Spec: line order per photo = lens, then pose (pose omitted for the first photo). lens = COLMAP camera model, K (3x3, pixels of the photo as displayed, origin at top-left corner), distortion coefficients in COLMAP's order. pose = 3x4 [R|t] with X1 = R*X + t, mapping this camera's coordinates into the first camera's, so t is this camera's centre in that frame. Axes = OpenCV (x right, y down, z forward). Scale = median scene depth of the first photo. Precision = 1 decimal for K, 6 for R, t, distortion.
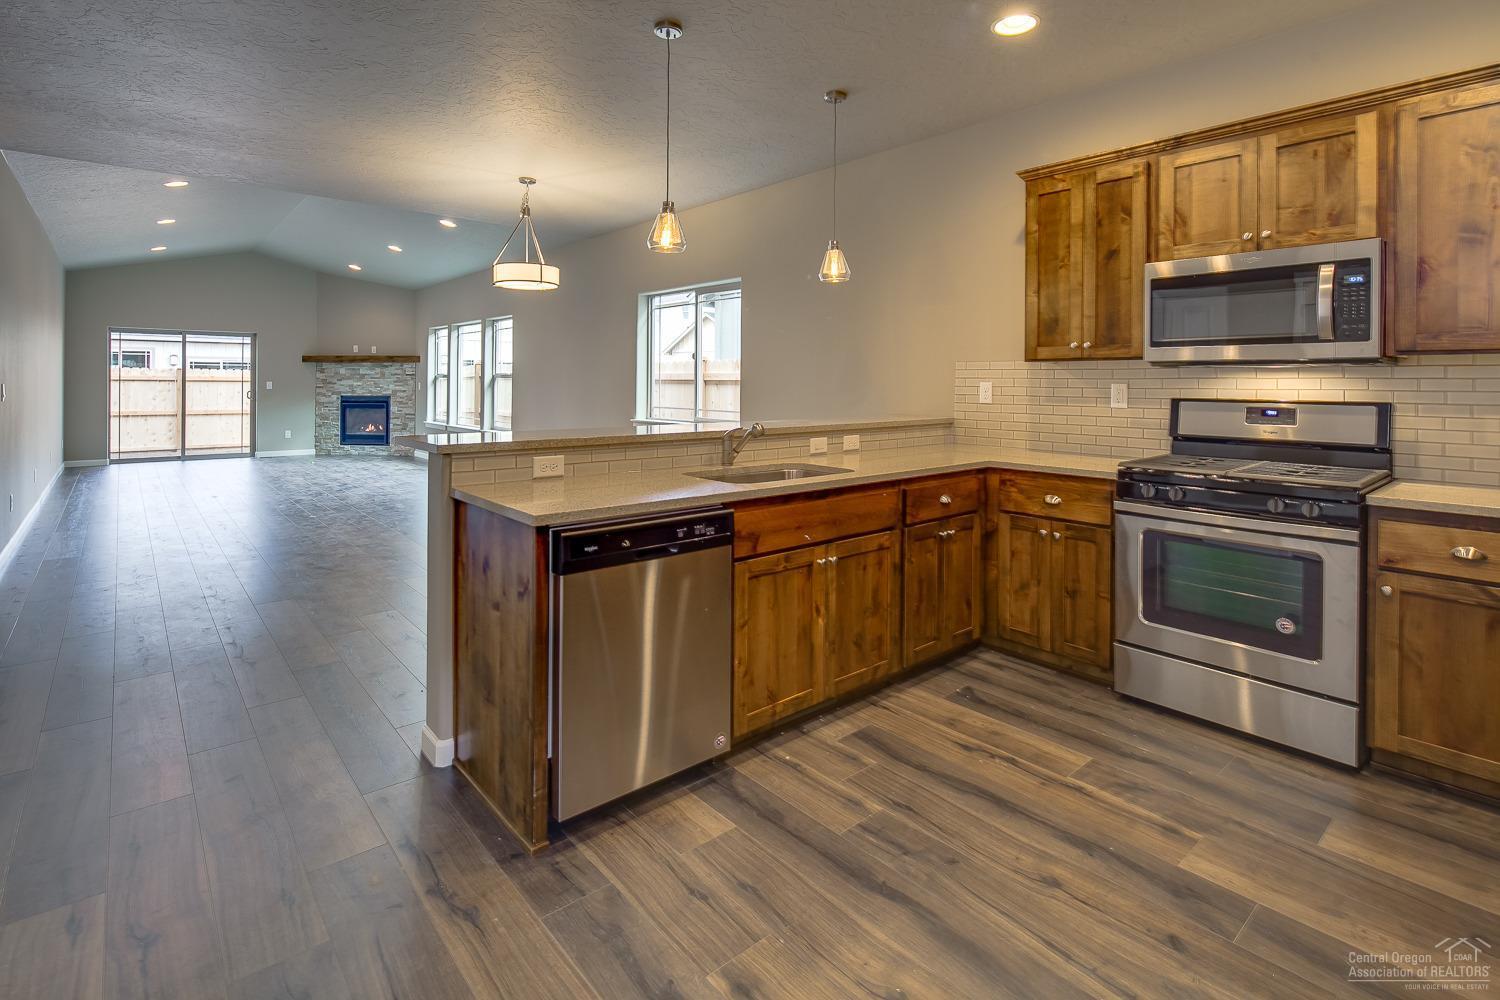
lens RADIAL K [[719.5, 0, 747.7], [0, 719.5, 431.3], [0, 0, 1]] dist [0.001507, -0.003320]
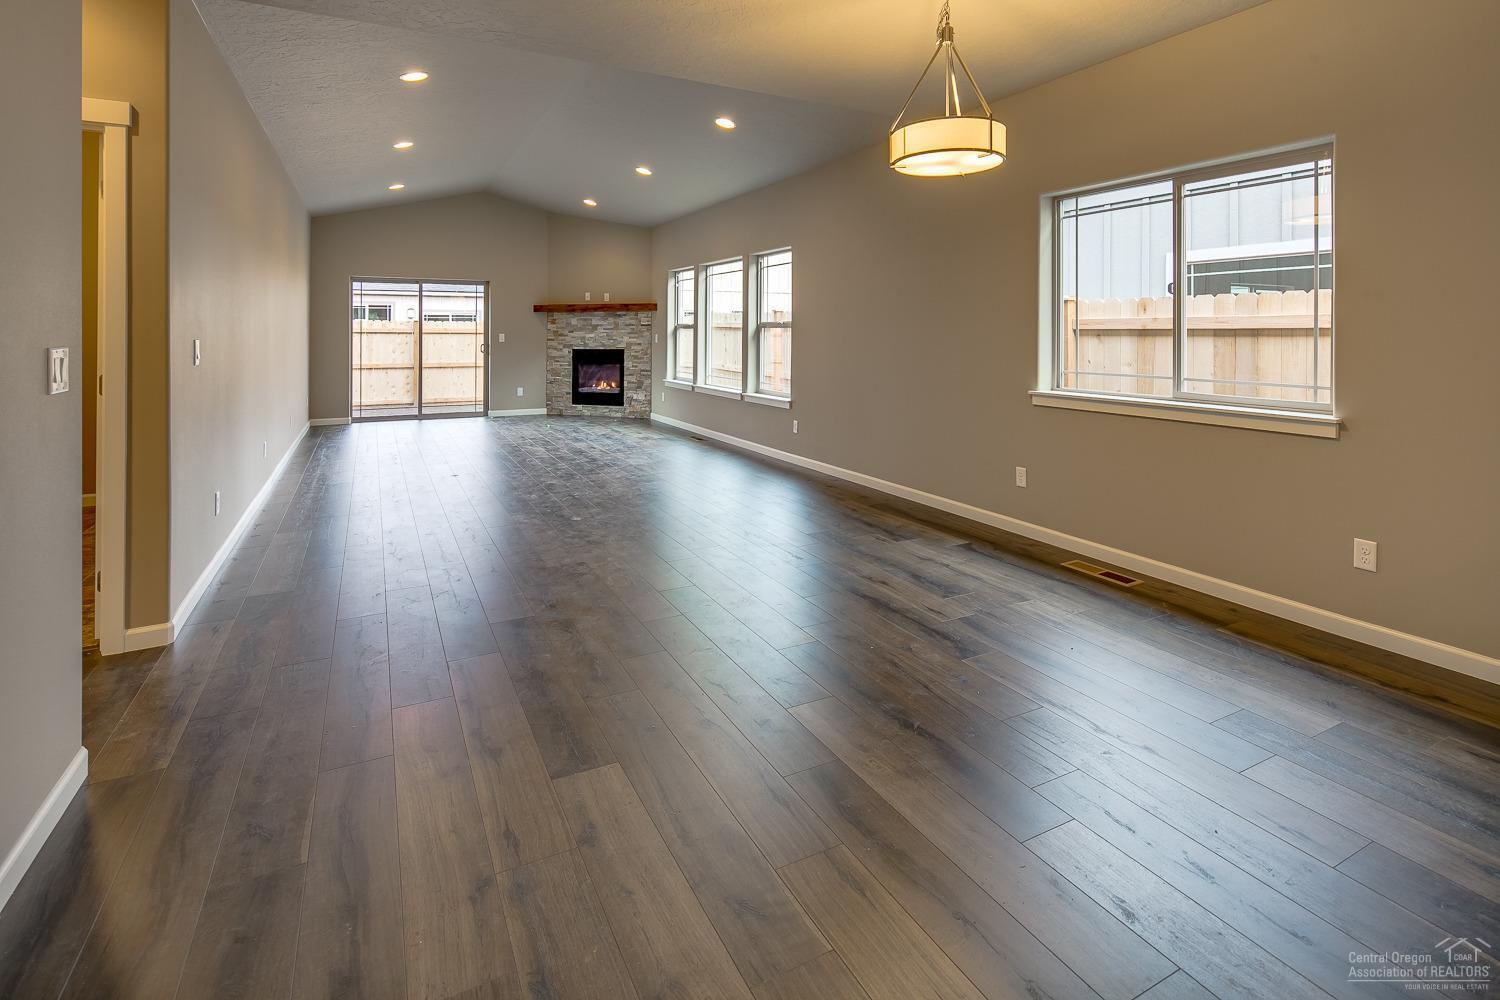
lens RADIAL K [[719.5, 0, 748.9], [0, 719.5, 398.6], [0, 0, 1]] dist [0.001507, -0.003320]
pose [[0.972577, 0.016797, -0.231976, -0.149538], [-0.011212, 0.999615, 0.025373, -0.013683], [0.232313, -0.022076, 0.972391, 0.186762]]
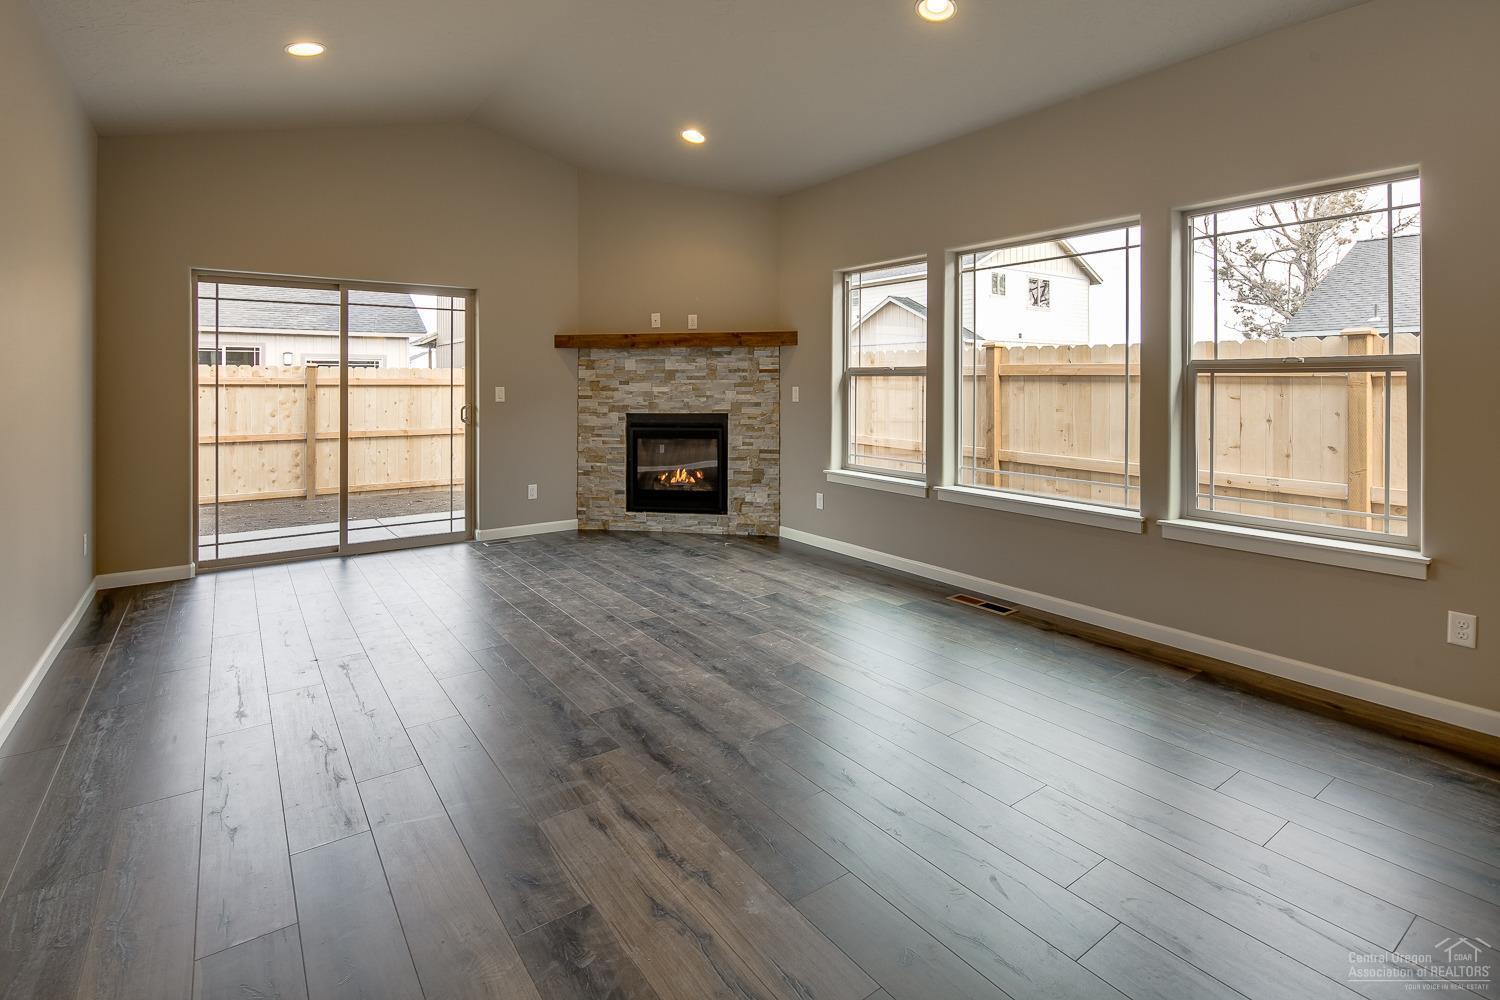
lens RADIAL K [[719.5, 0, 748.7], [0, 719.5, 433.2], [0, 0, 1]] dist [0.001507, -0.003320]
pose [[0.995913, -0.002418, -0.090288, -0.454000], [0.002869, 0.999984, 0.004857, -0.039627], [0.090275, -0.005097, 0.995904, 0.527083]]
